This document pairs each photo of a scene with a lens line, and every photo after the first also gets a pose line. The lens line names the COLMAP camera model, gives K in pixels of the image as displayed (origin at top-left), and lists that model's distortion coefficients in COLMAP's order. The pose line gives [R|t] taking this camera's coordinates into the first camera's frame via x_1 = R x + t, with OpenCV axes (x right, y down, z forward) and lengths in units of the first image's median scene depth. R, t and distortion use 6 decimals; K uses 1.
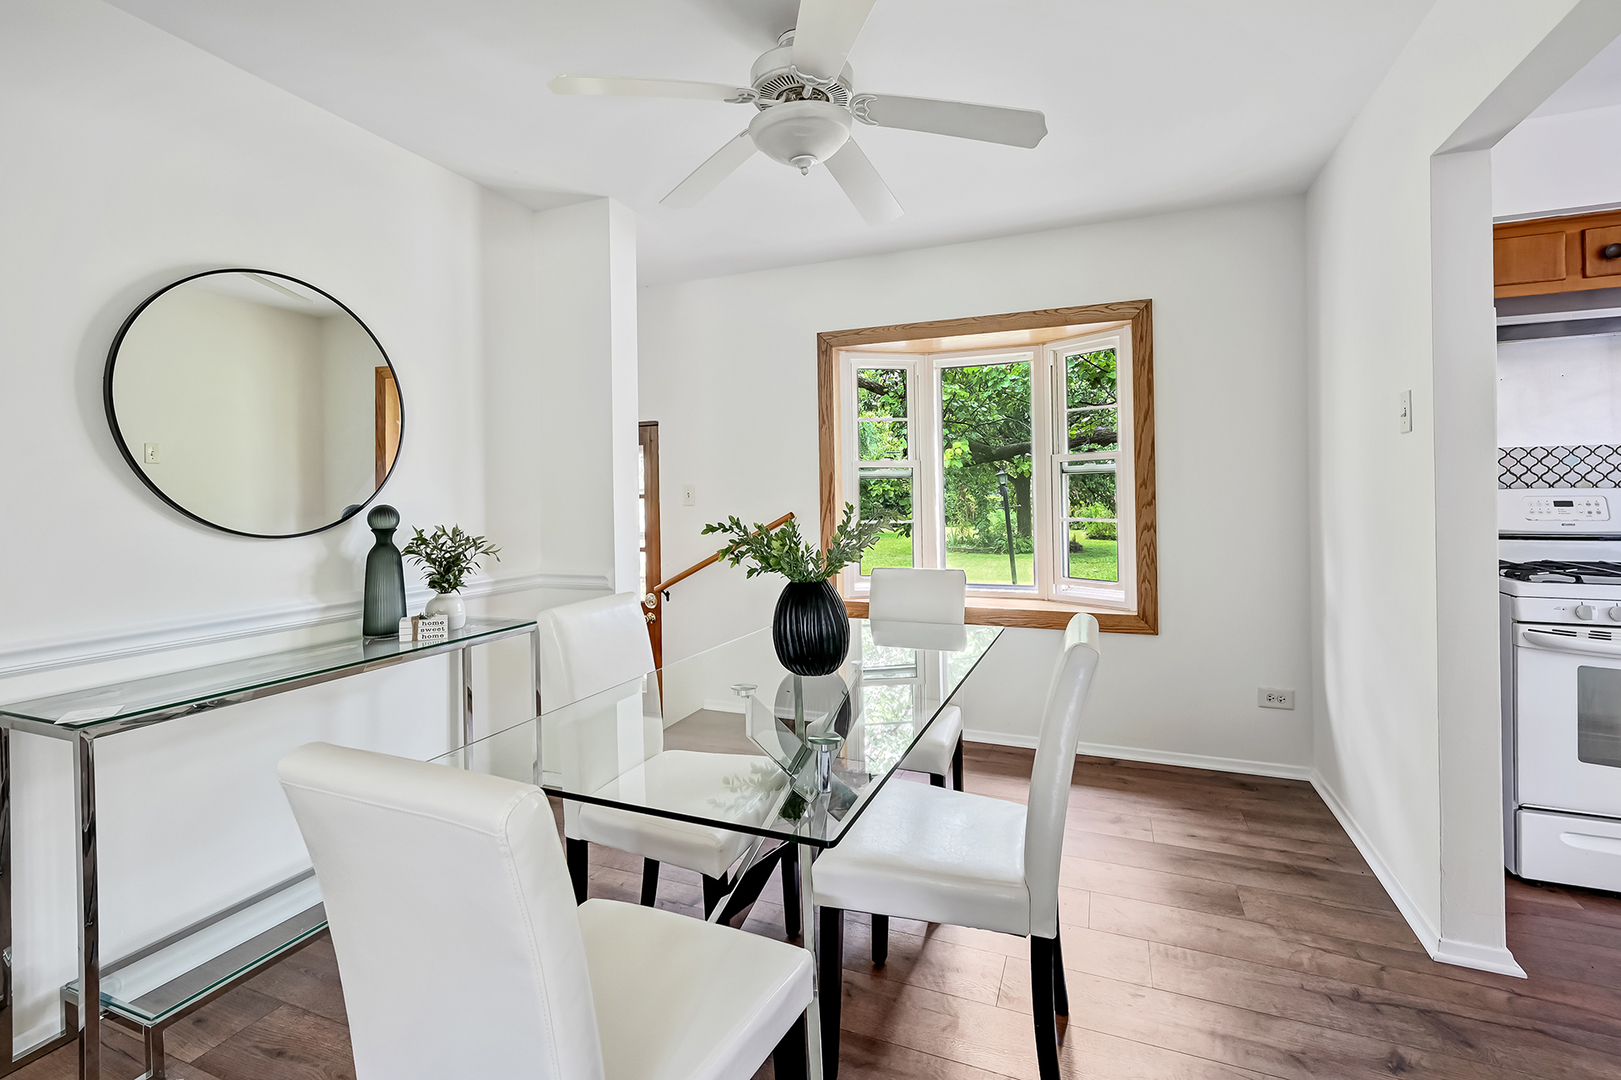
lens RADIAL K [[672.9, 0, 854.9], [0, 672.9, 493.9], [0, 0, 1]] dist [-0.004184, -0.000338]
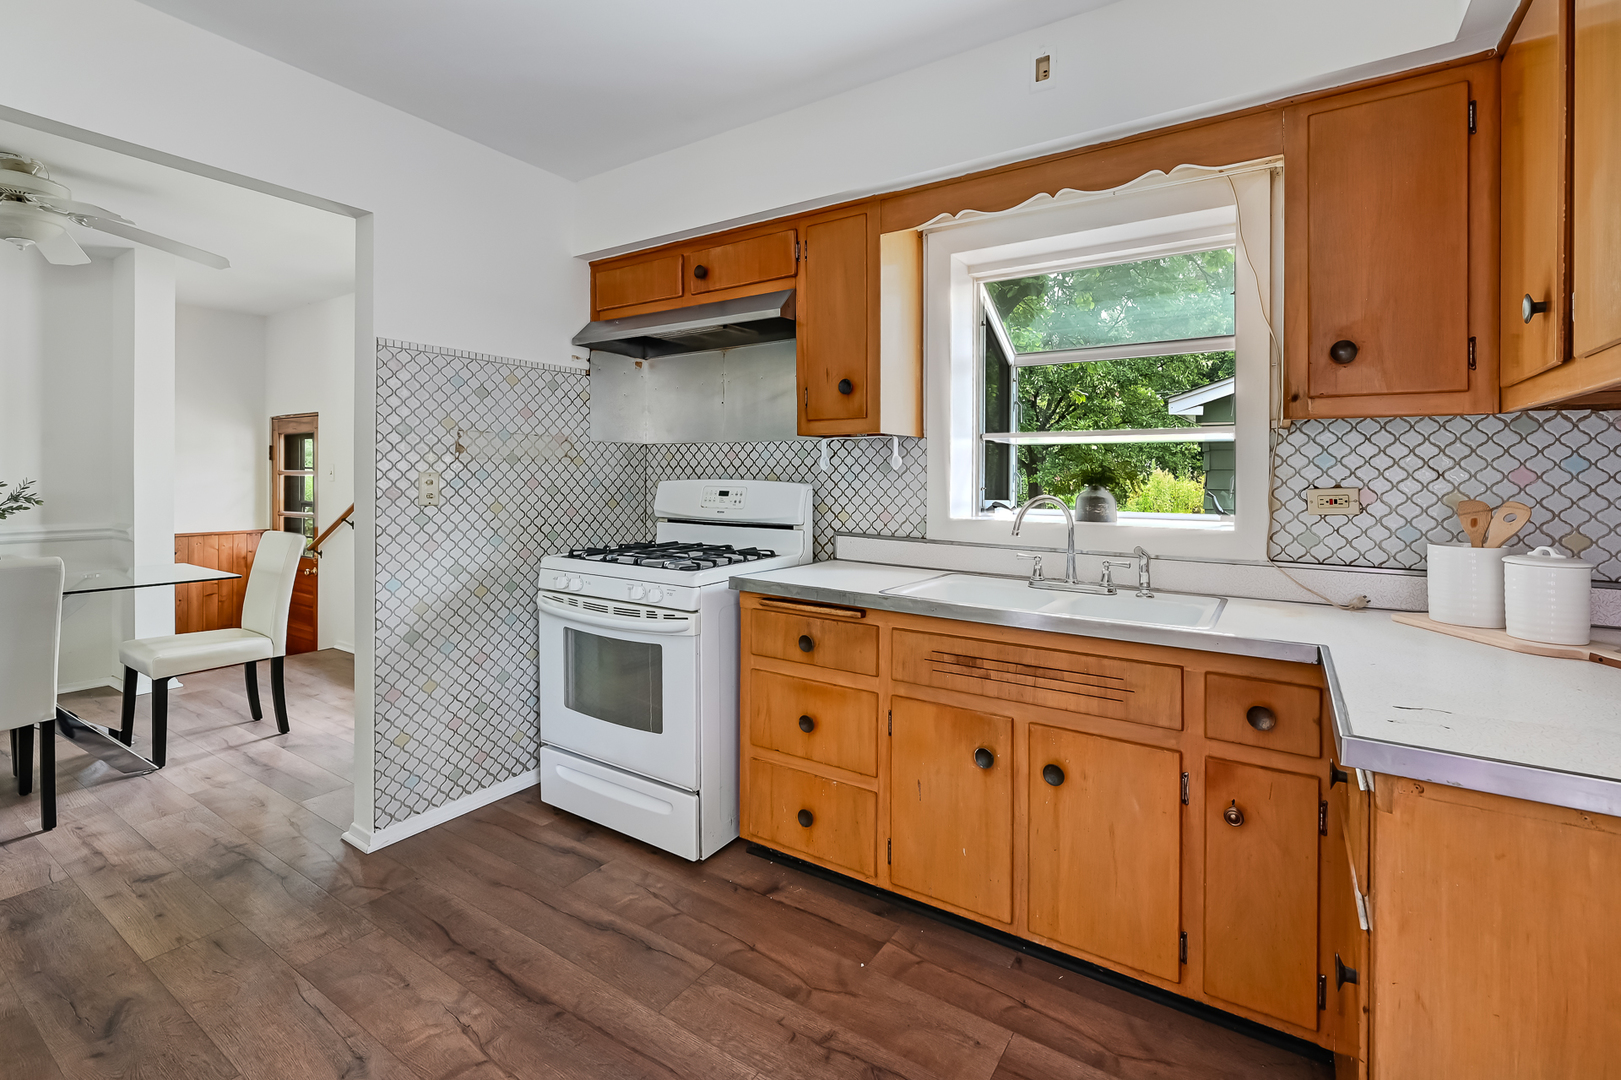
lens RADIAL K [[705.8, 0, 829.7], [0, 705.8, 471.9], [0, 0, 1]] dist [0.014222, 0.000817]
pose [[0.976356, 0.018346, -0.215390, 1.509622], [-0.019817, 0.999793, -0.004671, -0.019777], [0.215259, 0.008828, 0.976517, -0.112445]]
